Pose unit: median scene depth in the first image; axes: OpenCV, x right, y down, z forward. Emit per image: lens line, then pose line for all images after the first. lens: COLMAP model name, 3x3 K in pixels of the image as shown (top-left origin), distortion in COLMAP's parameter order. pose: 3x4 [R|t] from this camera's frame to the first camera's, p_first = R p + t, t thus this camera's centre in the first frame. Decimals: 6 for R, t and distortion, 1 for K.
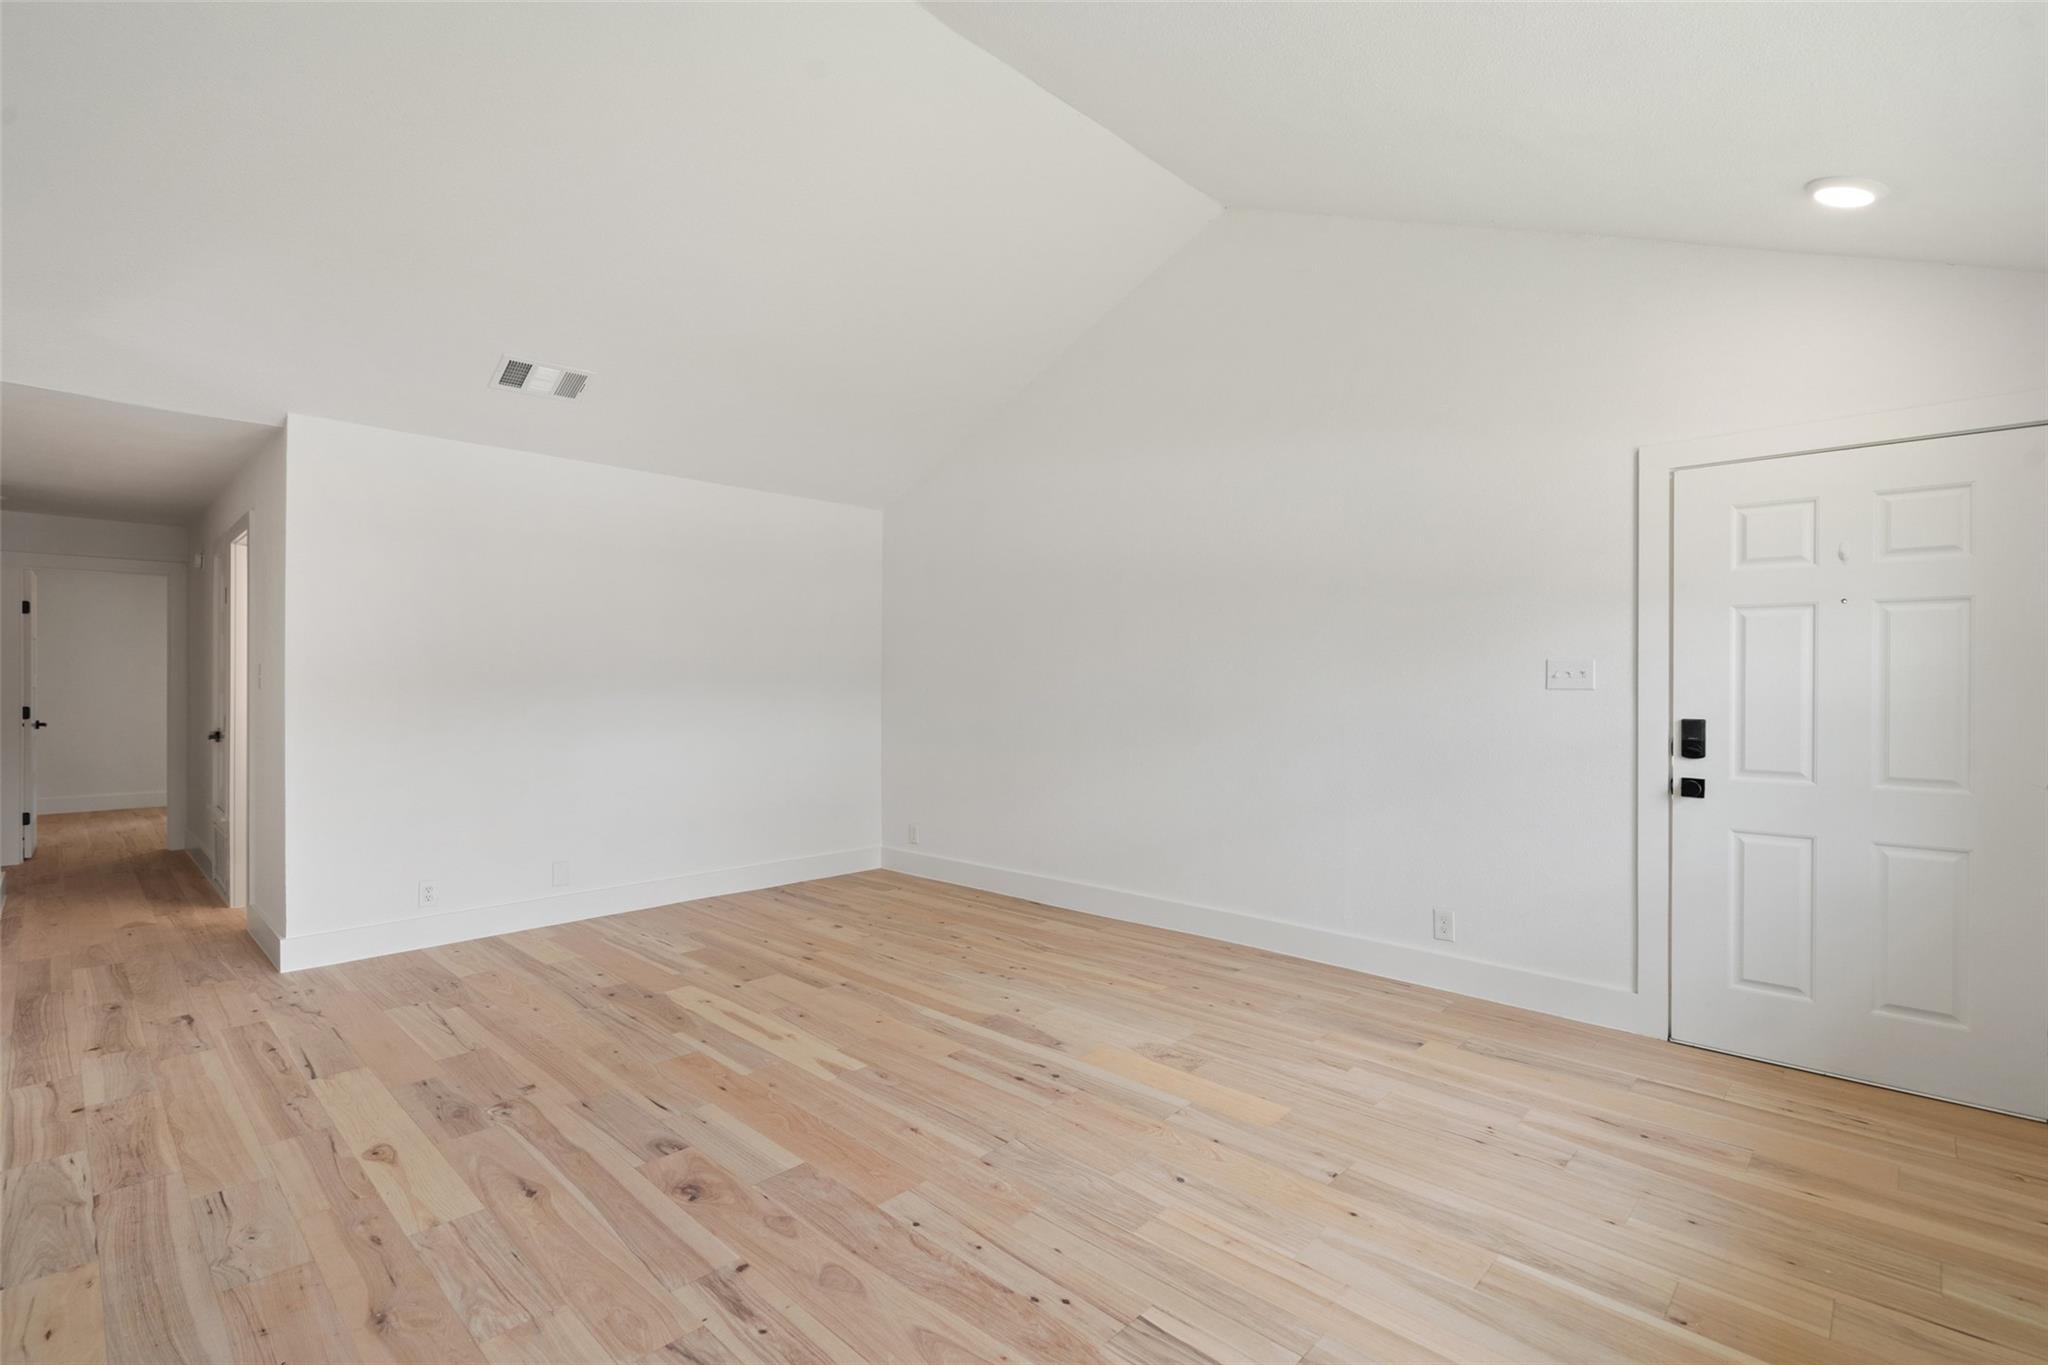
lens RADIAL K [[943.8, 0, 1024.0], [0, 943.8, 682.5], [0, 0, 1]] dist [0.000808, -0.000300]
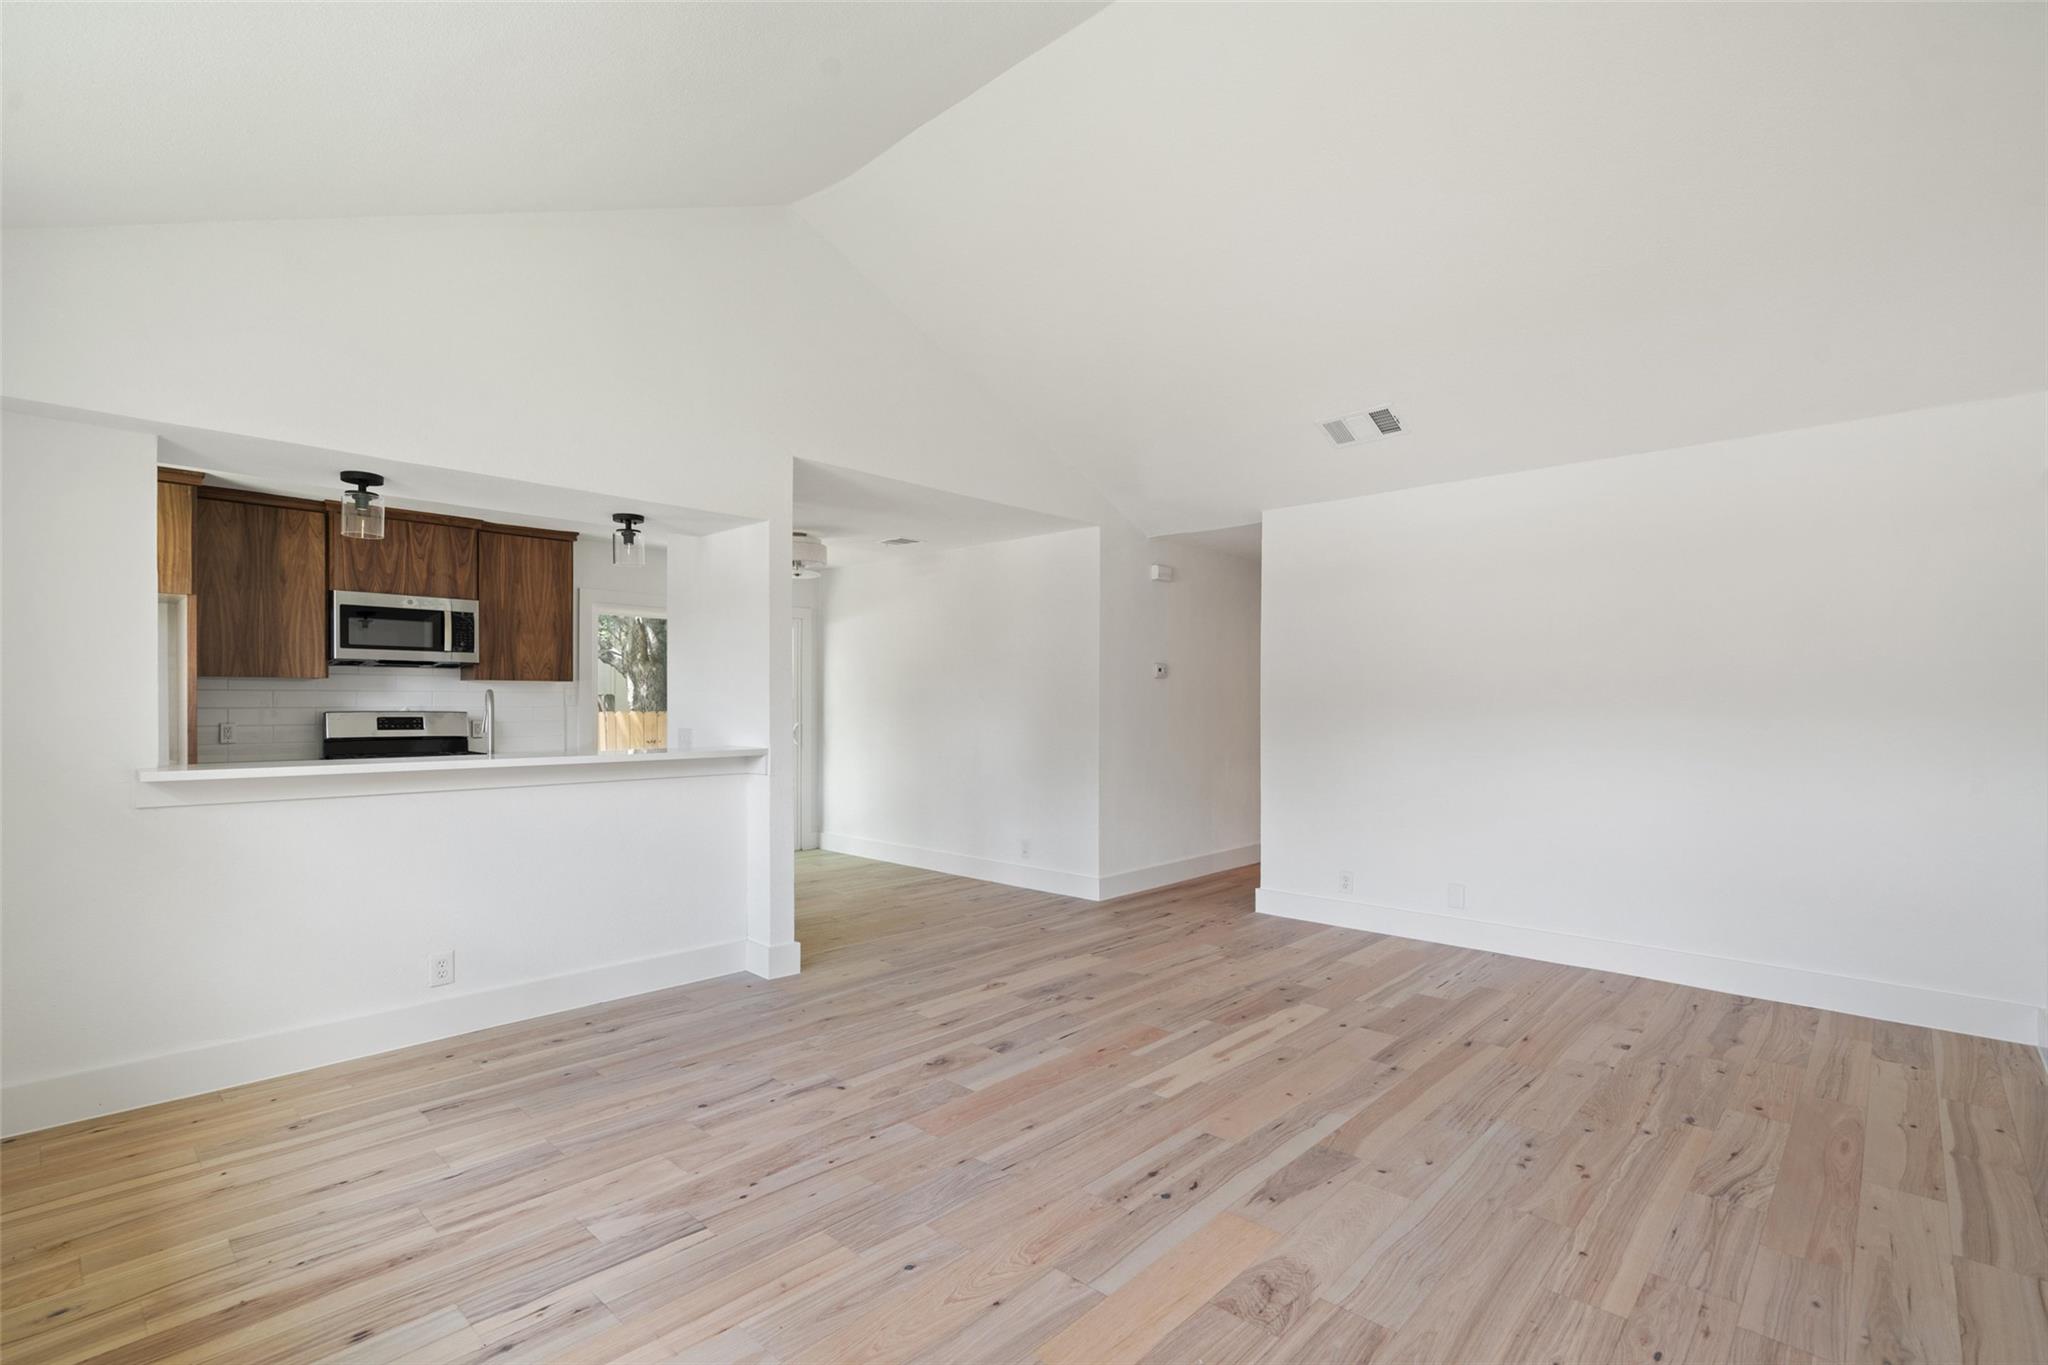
lens RADIAL K [[936.5, 0, 1023.1], [0, 936.5, 703.1], [0, 0, 1]] dist [0.001733, 0.000309]
pose [[0.009621, -0.002882, -0.999950, 0.757771], [-0.004220, 0.999987, -0.002922, 0.002275], [0.999945, 0.004248, 0.009609, 0.796350]]
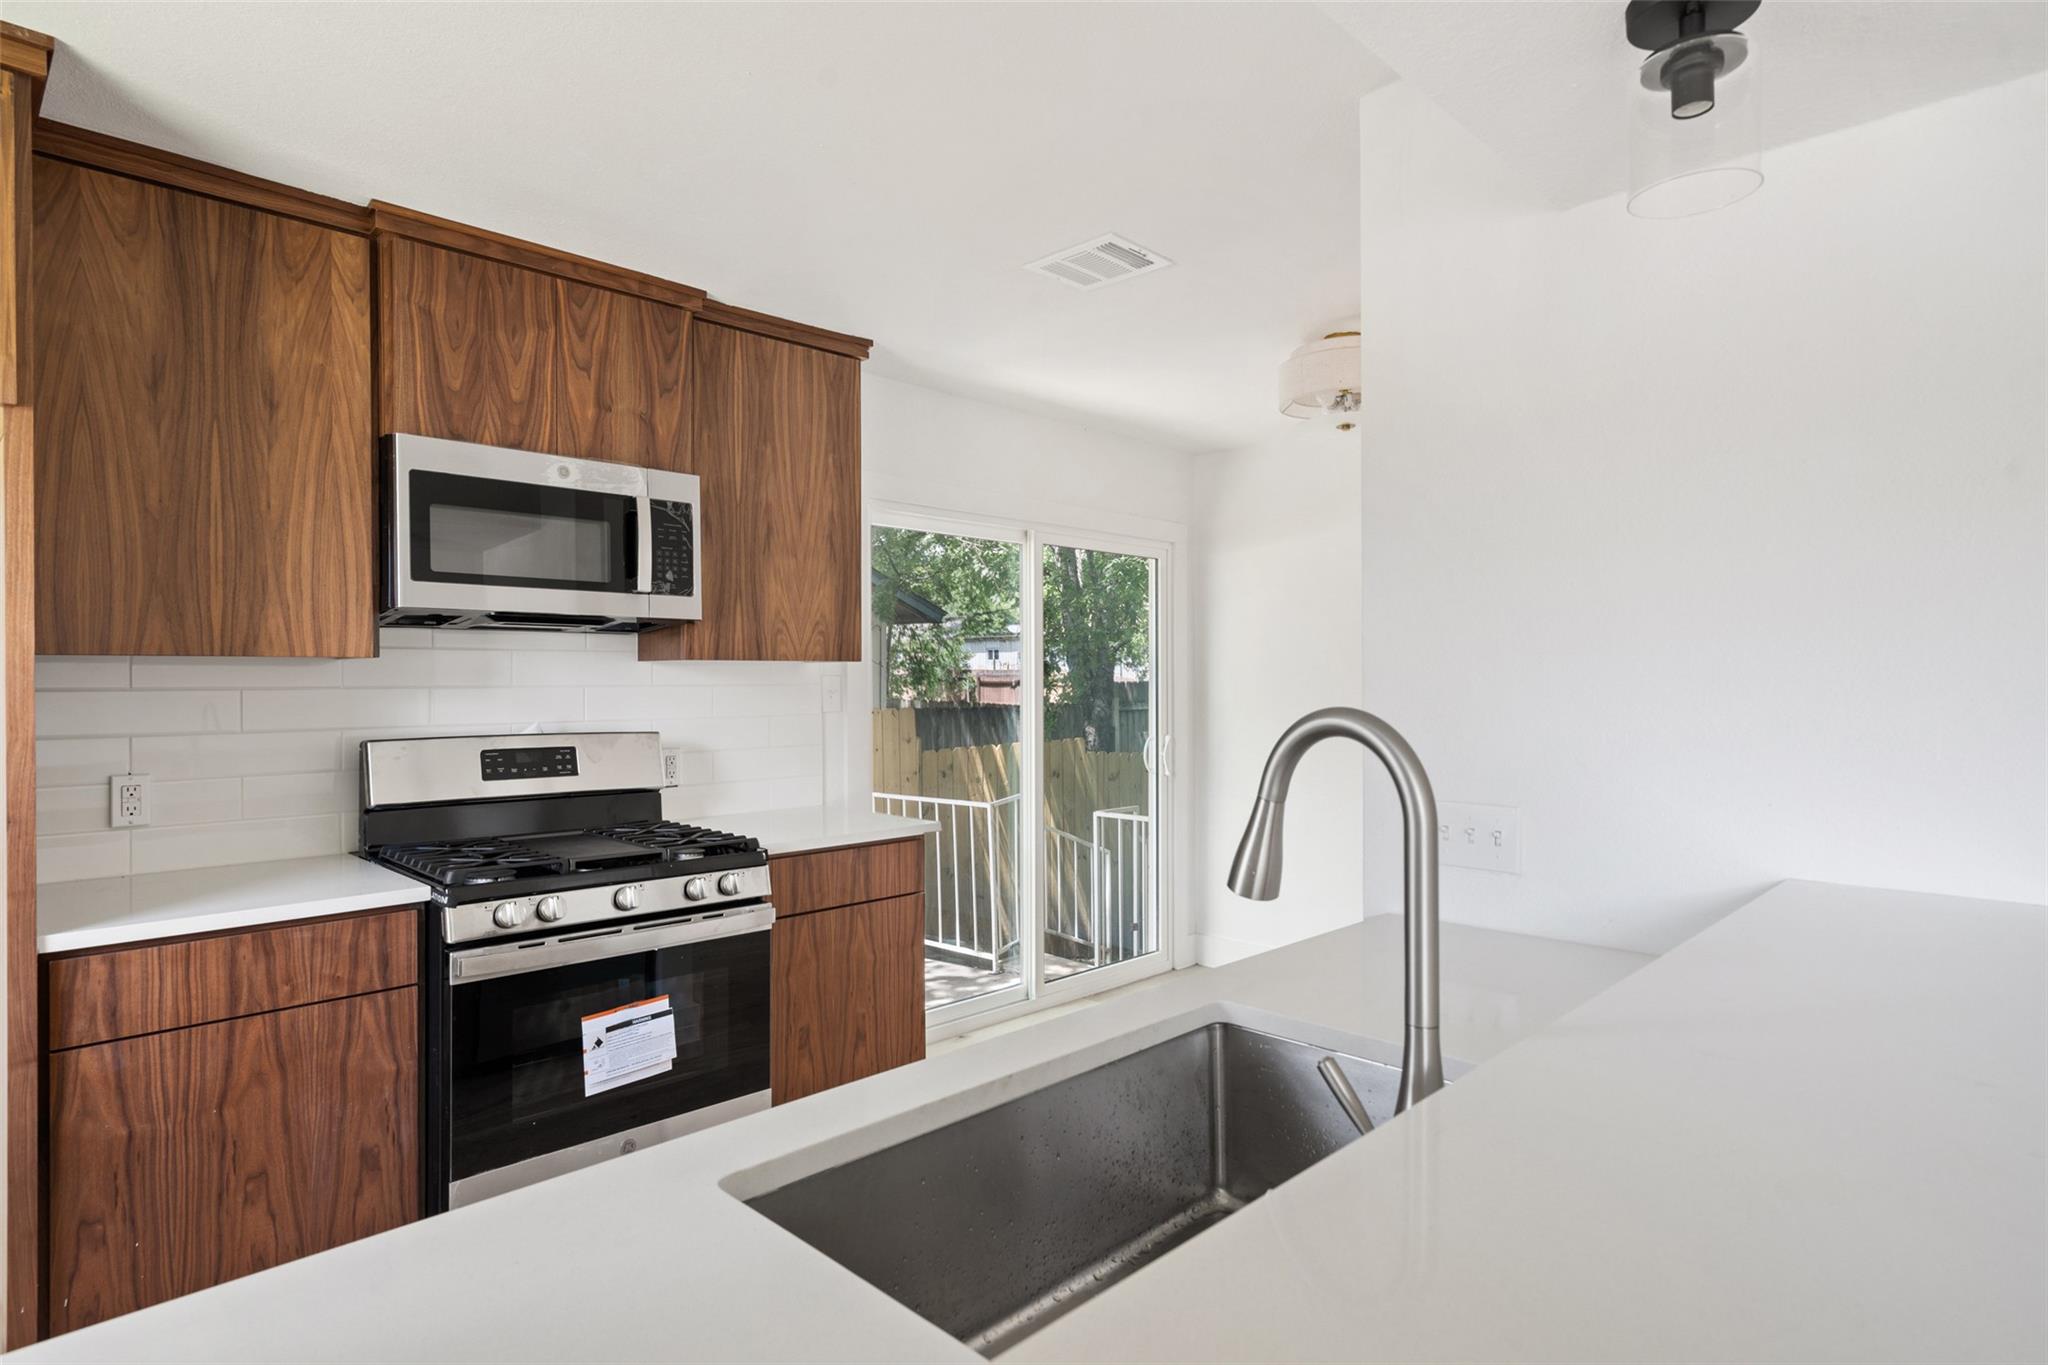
lens RADIAL K [[1099.6, 0, 1024.0], [0, 1099.6, 682.5], [0, 0, 1]] dist [0.005253, 0.001472]
pose [[-0.015777, -0.001459, -0.999874, -0.142153], [-0.000295, 0.999999, -0.001454, -0.023040], [0.999875, 0.000272, -0.015778, 0.051309]]
